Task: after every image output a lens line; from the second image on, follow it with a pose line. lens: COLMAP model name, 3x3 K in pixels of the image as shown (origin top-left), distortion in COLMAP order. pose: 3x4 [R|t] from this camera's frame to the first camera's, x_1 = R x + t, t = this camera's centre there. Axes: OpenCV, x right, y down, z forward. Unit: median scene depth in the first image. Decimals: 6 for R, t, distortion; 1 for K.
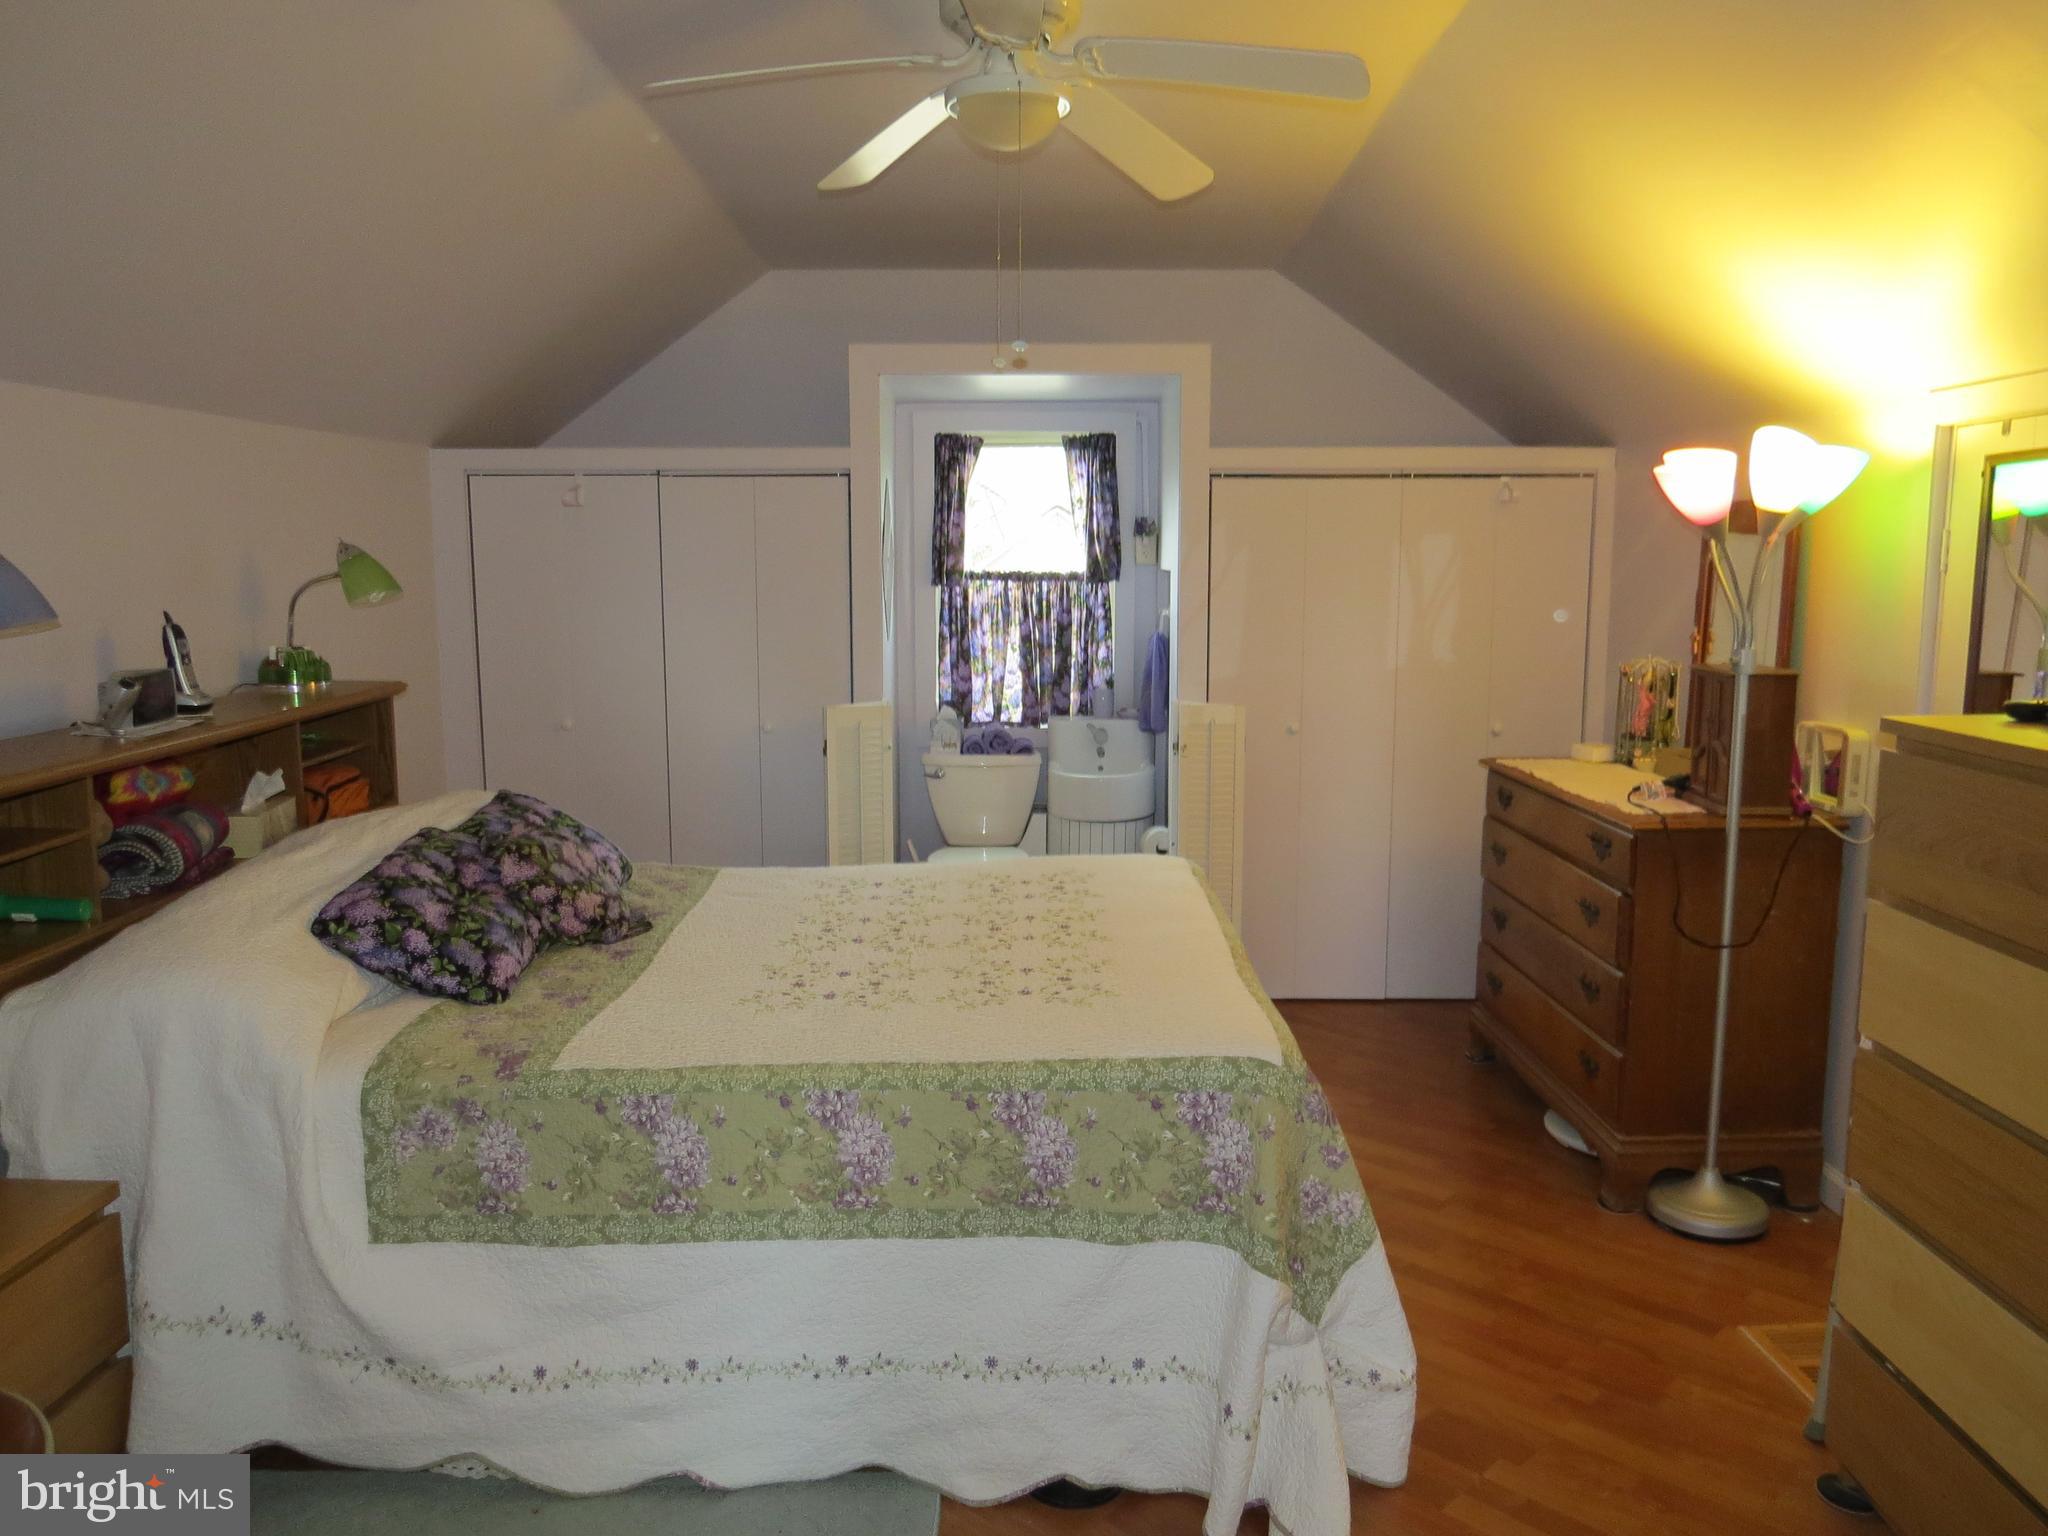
lens RADIAL K [[1460.2, 0, 1030.0], [0, 1460.2, 768.2], [0, 0, 1]] dist [-0.020394, -0.005579]
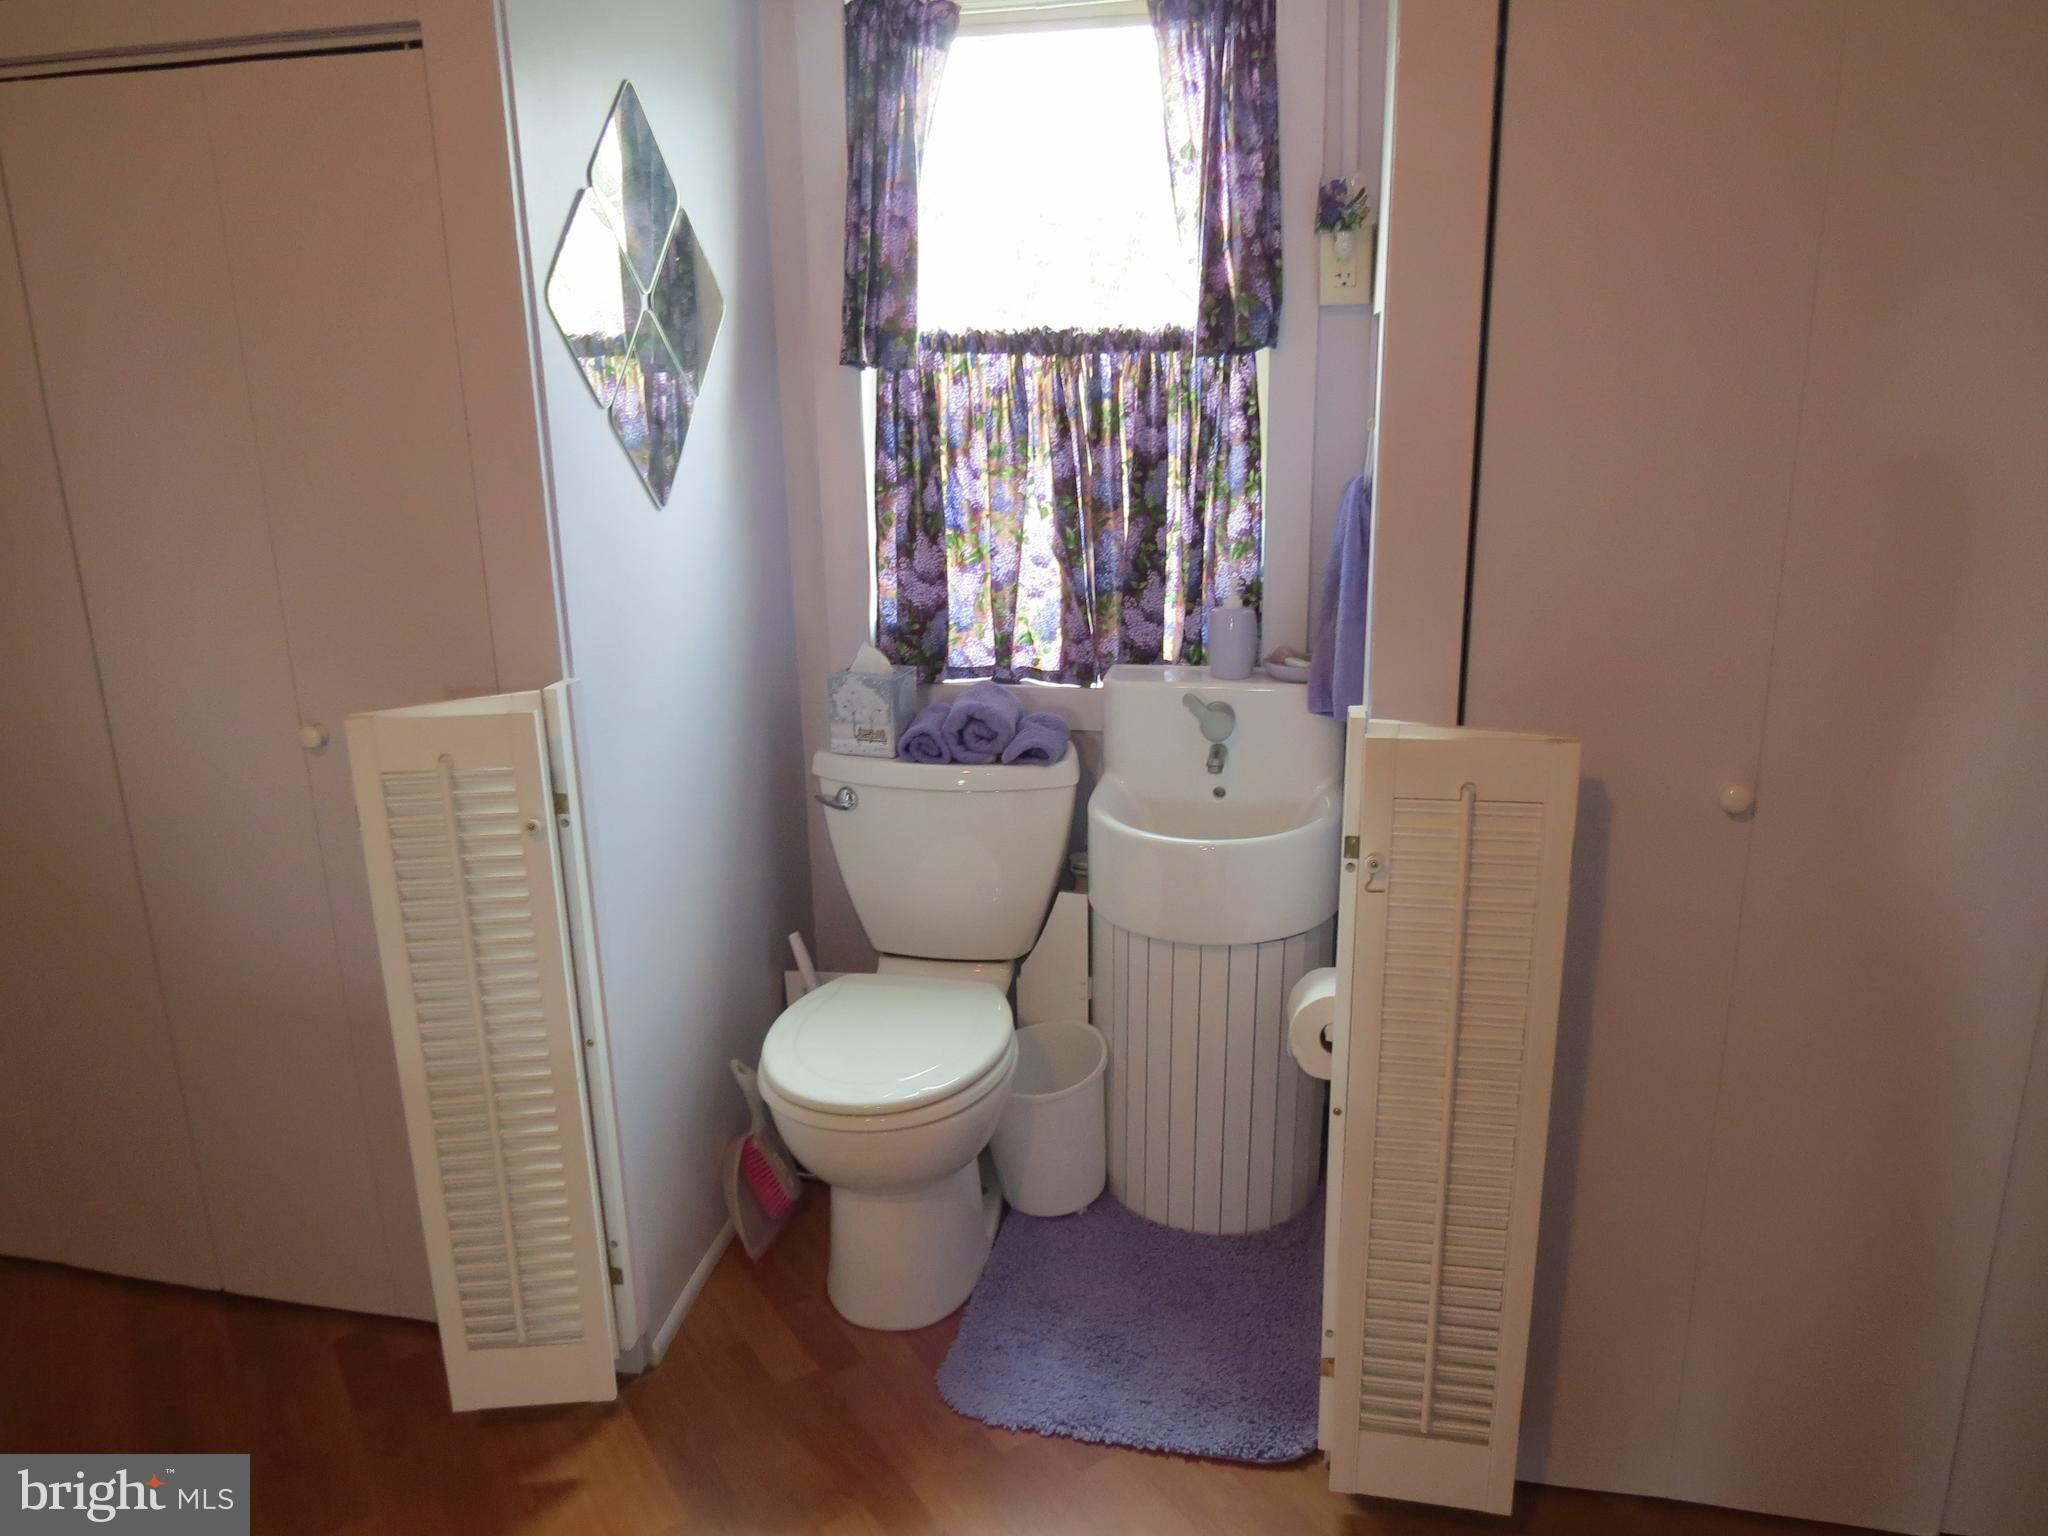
lens RADIAL K [[1460.2, 0, 1009.3], [0, 1460.2, 765.2], [0, 0, 1]] dist [-0.020394, -0.005579]
pose [[0.977915, 0.039803, -0.205178, 0.075056], [-0.012840, 0.991285, 0.131104, -0.063323], [0.208608, -0.125574, 0.969904, 0.560720]]
